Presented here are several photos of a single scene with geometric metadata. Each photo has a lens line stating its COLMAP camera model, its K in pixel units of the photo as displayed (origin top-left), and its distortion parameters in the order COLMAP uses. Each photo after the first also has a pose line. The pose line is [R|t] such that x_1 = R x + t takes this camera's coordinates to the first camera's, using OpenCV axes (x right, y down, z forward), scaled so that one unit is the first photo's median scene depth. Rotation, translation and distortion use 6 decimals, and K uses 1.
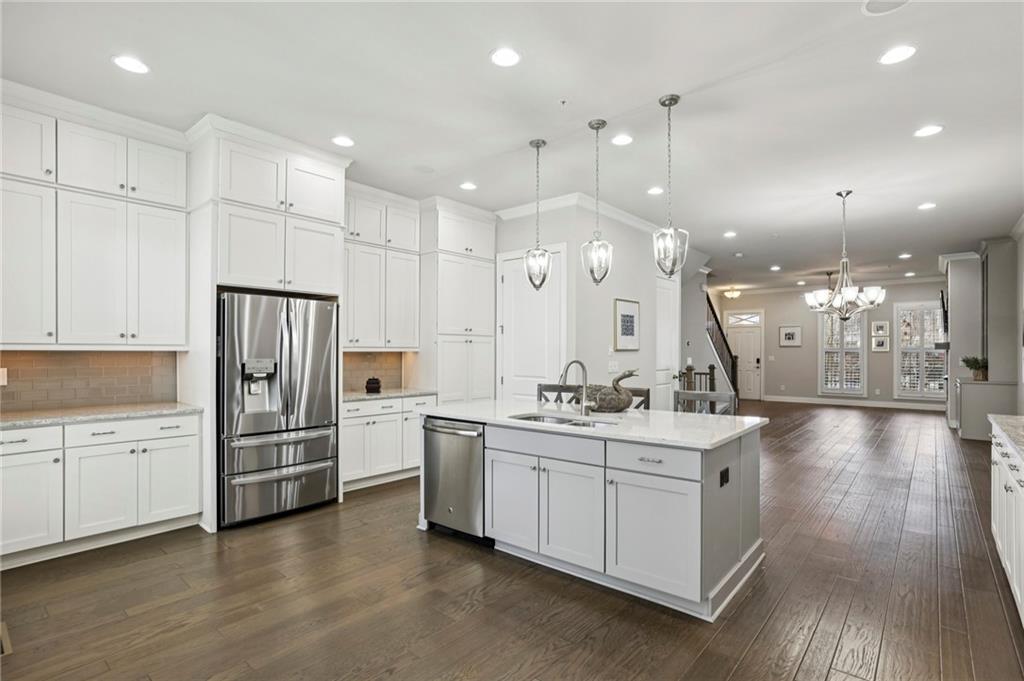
lens RADIAL K [[498.1, 0, 524.1], [0, 498.1, 354.2], [0, 0, 1]] dist [-0.025523, 0.000283]
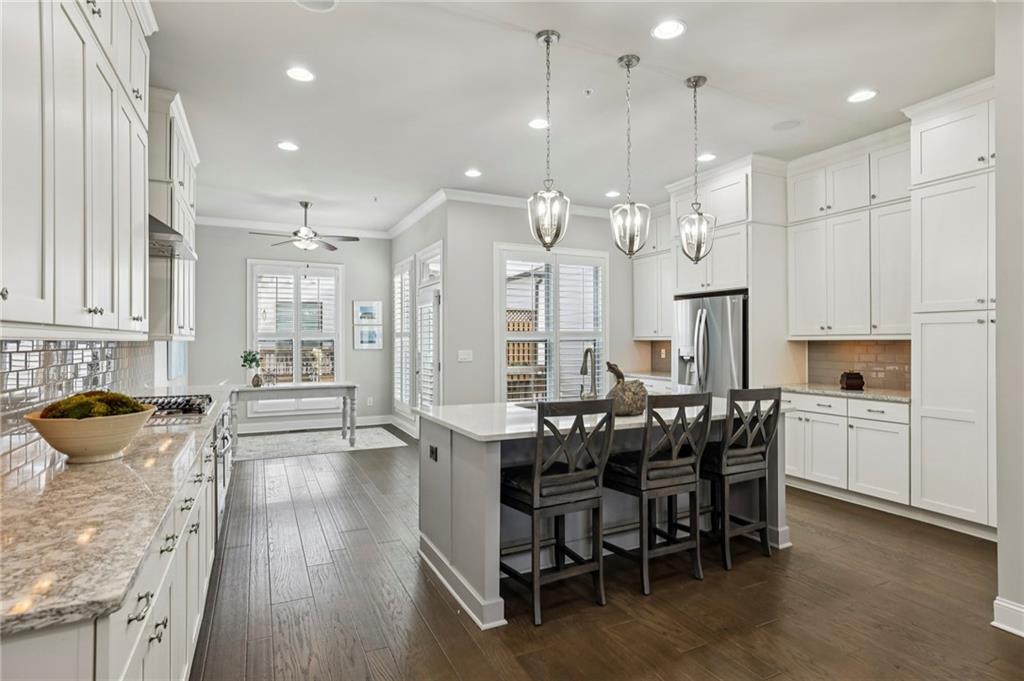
lens RADIAL K [[526.0, 0, 512.0], [0, 526.0, 340.5], [0, 0, 1]] dist [-0.002544, 0.000573]
pose [[-0.415733, -0.001170, -0.909486, 0.419976], [-0.002439, 0.999997, -0.000172, -0.001536], [0.909483, 0.002146, -0.415735, 0.491786]]
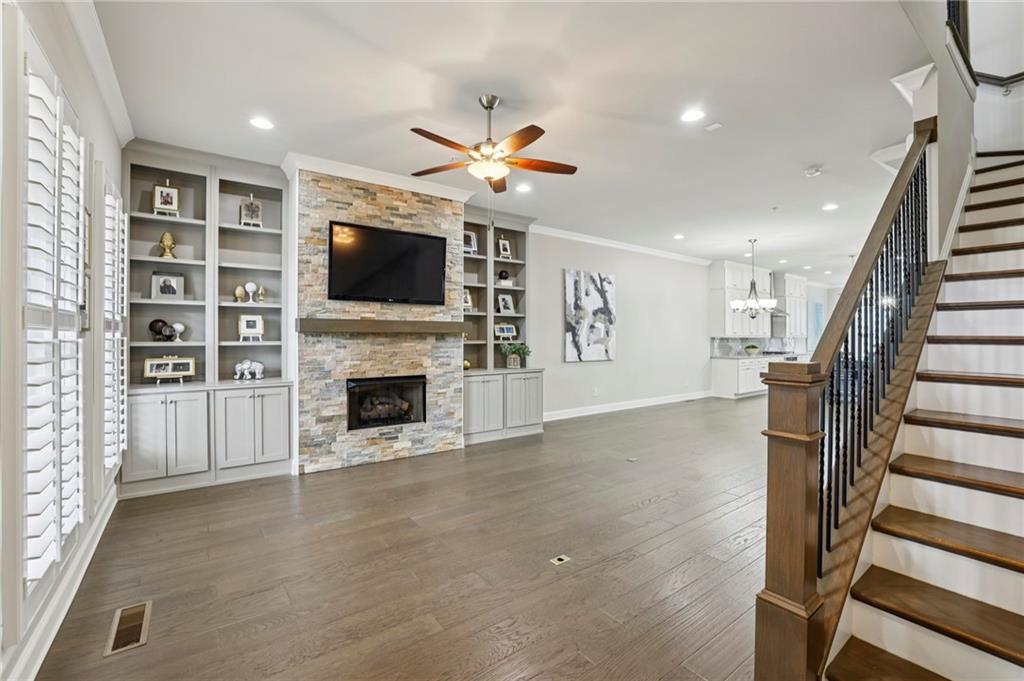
lens RADIAL K [[434.8, 0, 514.3], [0, 434.8, 335.1], [0, 0, 1]] dist [-0.046901, 0.000083]
pose [[-0.969485, -0.004330, 0.245111, 0.633211], [-0.003767, 0.999989, 0.002764, -0.007950], [-0.245121, 0.001756, -0.969491, 1.526285]]
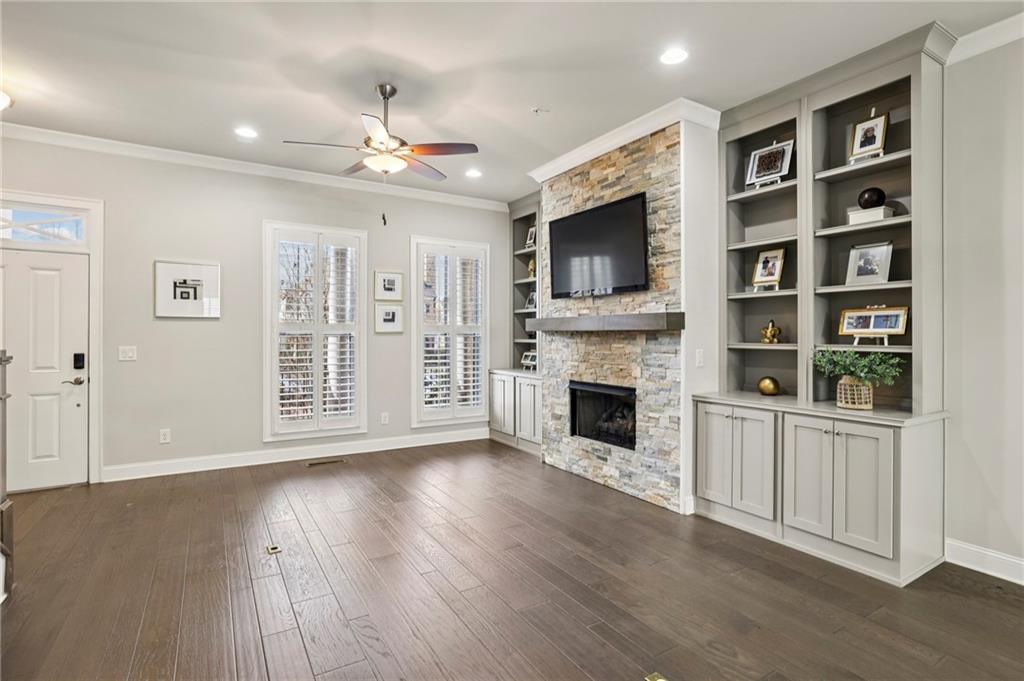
lens RADIAL K [[500.8, 0, 522.3], [0, 500.8, 337.6], [0, 0, 1]] dist [-0.029467, 0.000510]
pose [[0.308716, -0.004703, 0.951143, 0.402853], [0.000254, 0.999988, 0.004862, -0.004694], [-0.951154, -0.001259, 0.308713, 0.974140]]
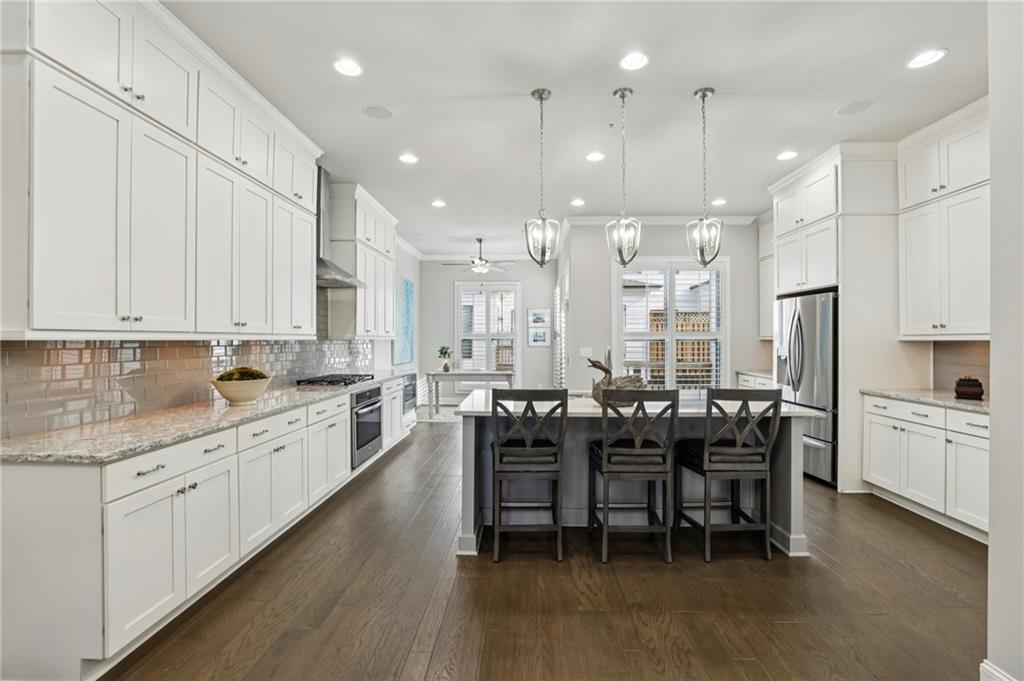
lens RADIAL K [[437.9, 0, 512.0], [0, 437.9, 340.5], [0, 0, 1]] dist [-0.028971, 0.008422]
pose [[-0.793320, -0.000570, -0.608805, 0.333096], [-0.004271, 0.999980, 0.004629, -0.002928], [0.608790, 0.006272, -0.793306, 0.629193]]
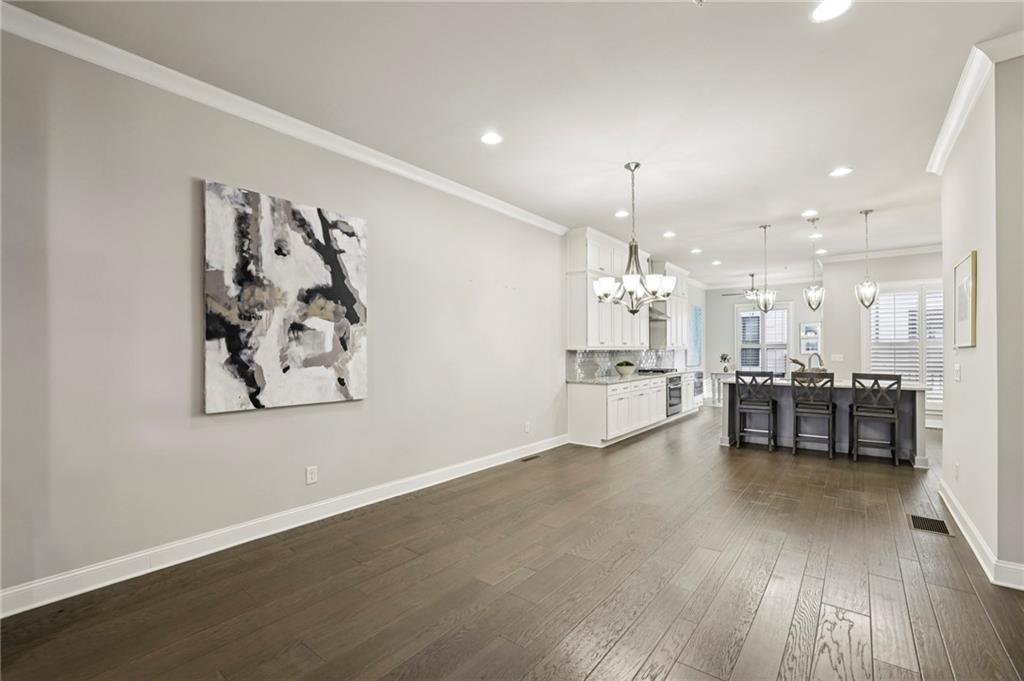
lens RADIAL K [[444.0, 0, 508.3], [0, 444.0, 349.6], [0, 0, 1]] dist [-0.053191, 0.018582]
pose [[-0.999875, 0.001835, -0.015676, 0.520747], [0.001767, 0.999989, 0.004310, -0.005100], [0.015684, 0.004282, -0.999868, 1.047685]]
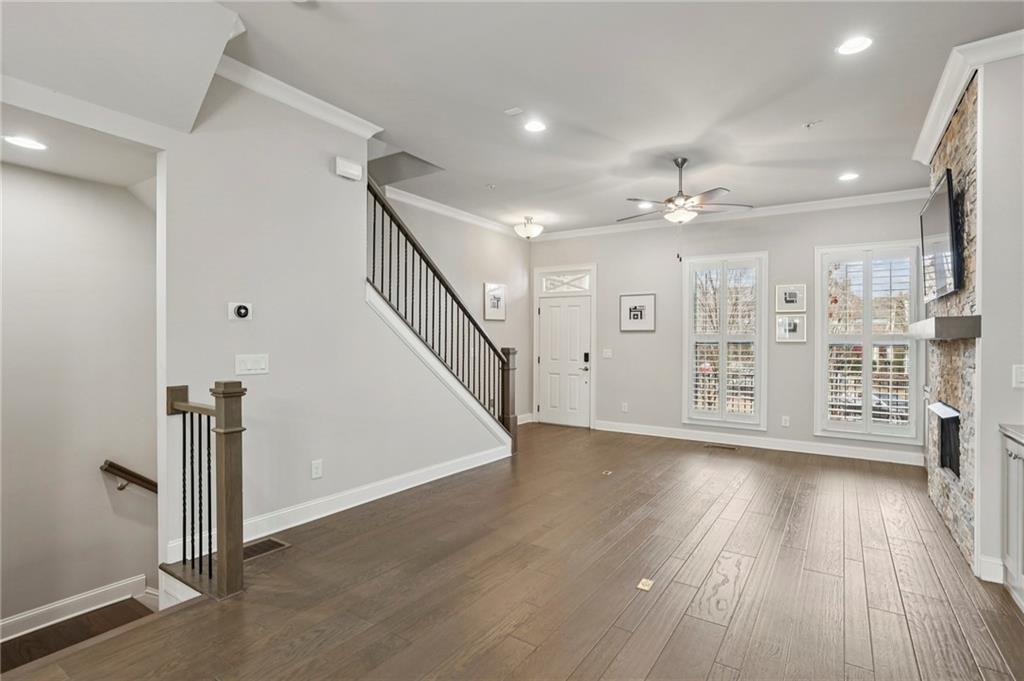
lens RADIAL K [[500.8, 0, 522.3], [0, 500.8, 337.6], [0, 0, 1]] dist [-0.029467, 0.000510]
pose [[0.992655, 0.011888, 0.120393, 0.513409], [-0.010686, 0.999886, -0.010621, -0.002662], [-0.120506, 0.009256, 0.992669, 0.694545]]
